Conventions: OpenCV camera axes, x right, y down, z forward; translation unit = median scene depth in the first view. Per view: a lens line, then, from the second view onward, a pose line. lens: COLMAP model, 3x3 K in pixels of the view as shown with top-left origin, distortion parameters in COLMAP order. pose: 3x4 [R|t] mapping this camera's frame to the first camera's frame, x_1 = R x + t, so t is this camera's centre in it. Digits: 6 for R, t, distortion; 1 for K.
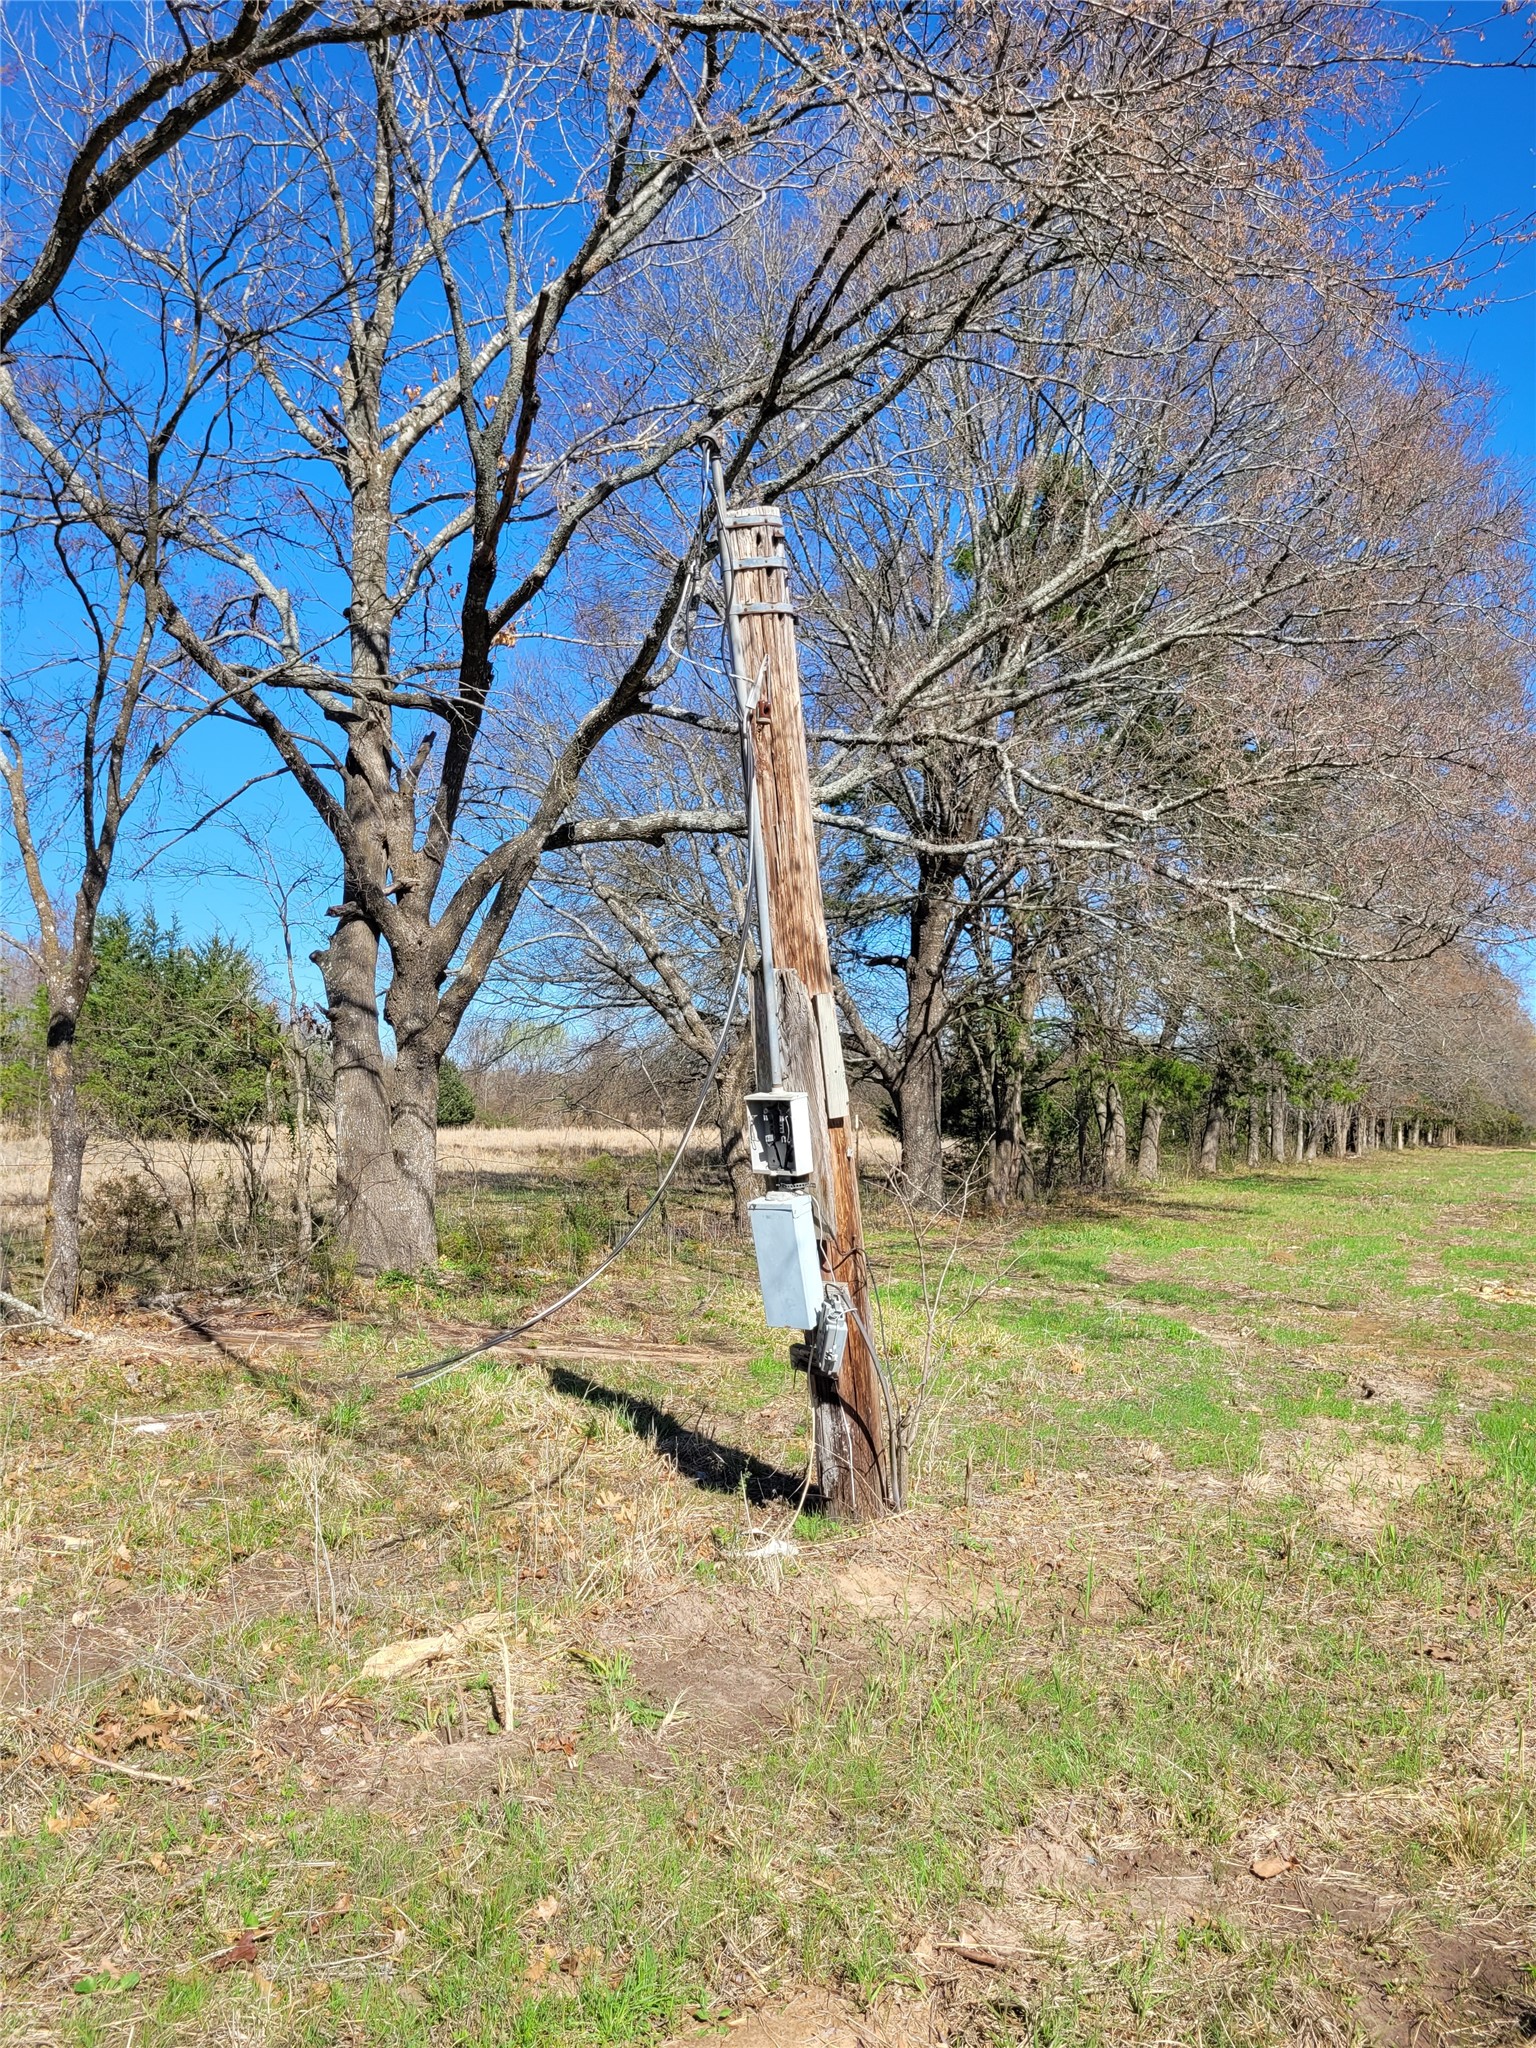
lens RADIAL K [[1553.3, 0, 769.1], [0, 1553.3, 1026.1], [0, 0, 1]] dist [0.069707, -0.059017]
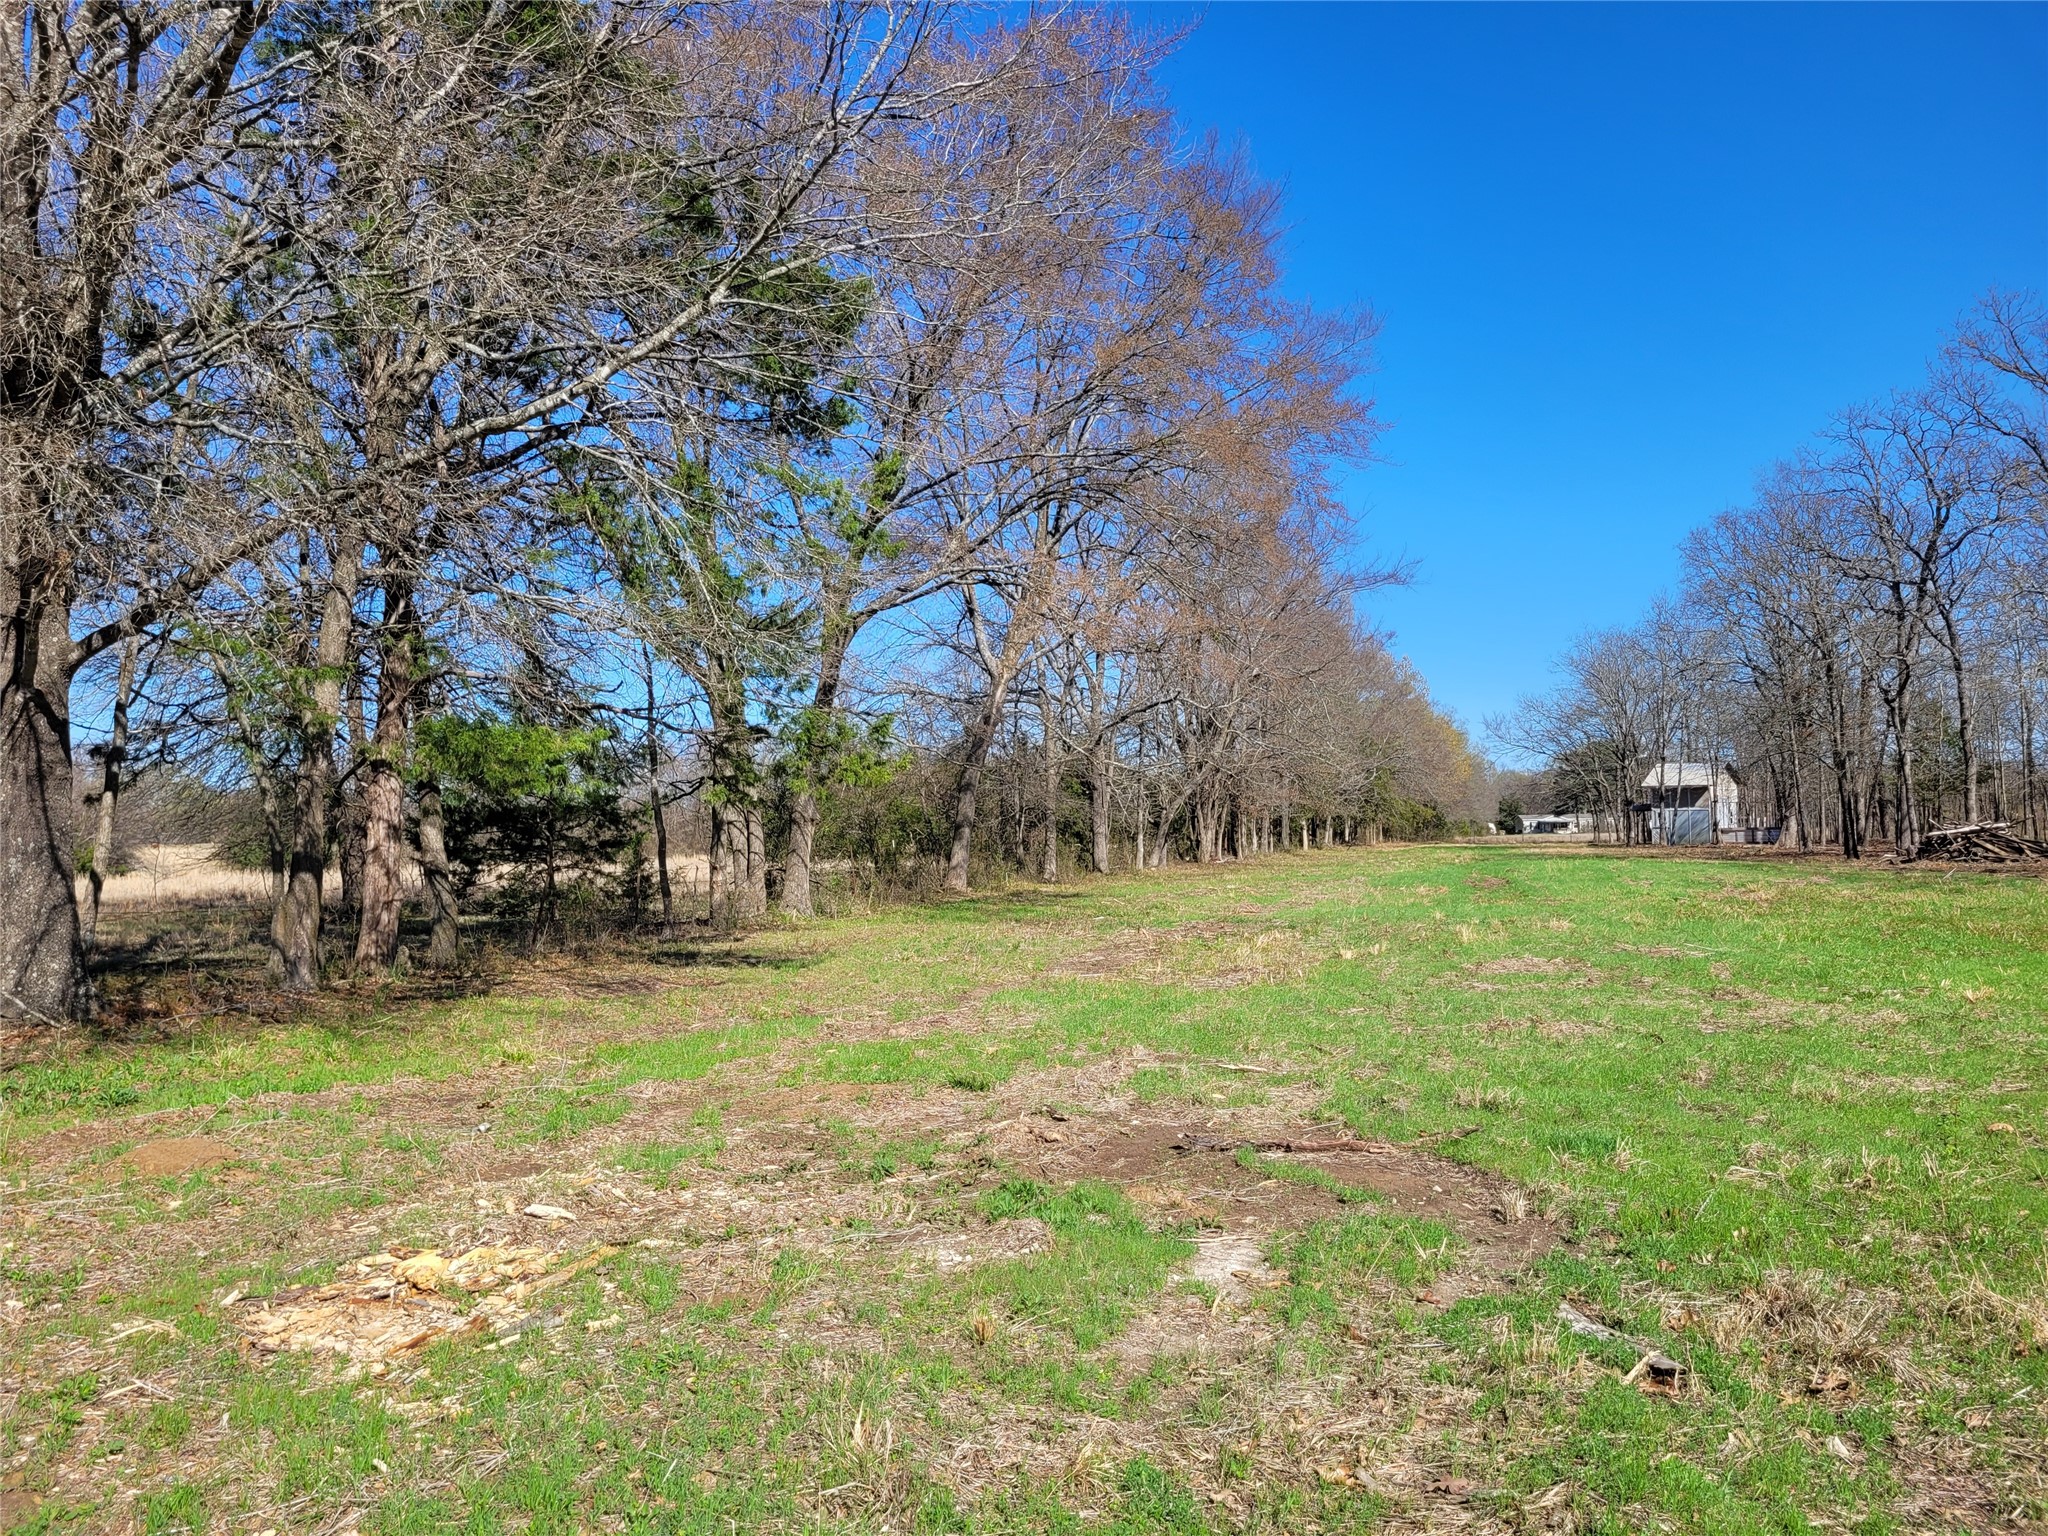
lens RADIAL K [[1553.3, 0, 1009.0], [0, 1553.3, 762.5], [0, 0, 1]] dist [0.069707, -0.059017]
pose [[0.987562, -0.032055, 0.153927, 0.072491], [0.030455, 0.999455, 0.012744, 0.007265], [-0.154251, -0.007898, 0.988000, 0.084719]]
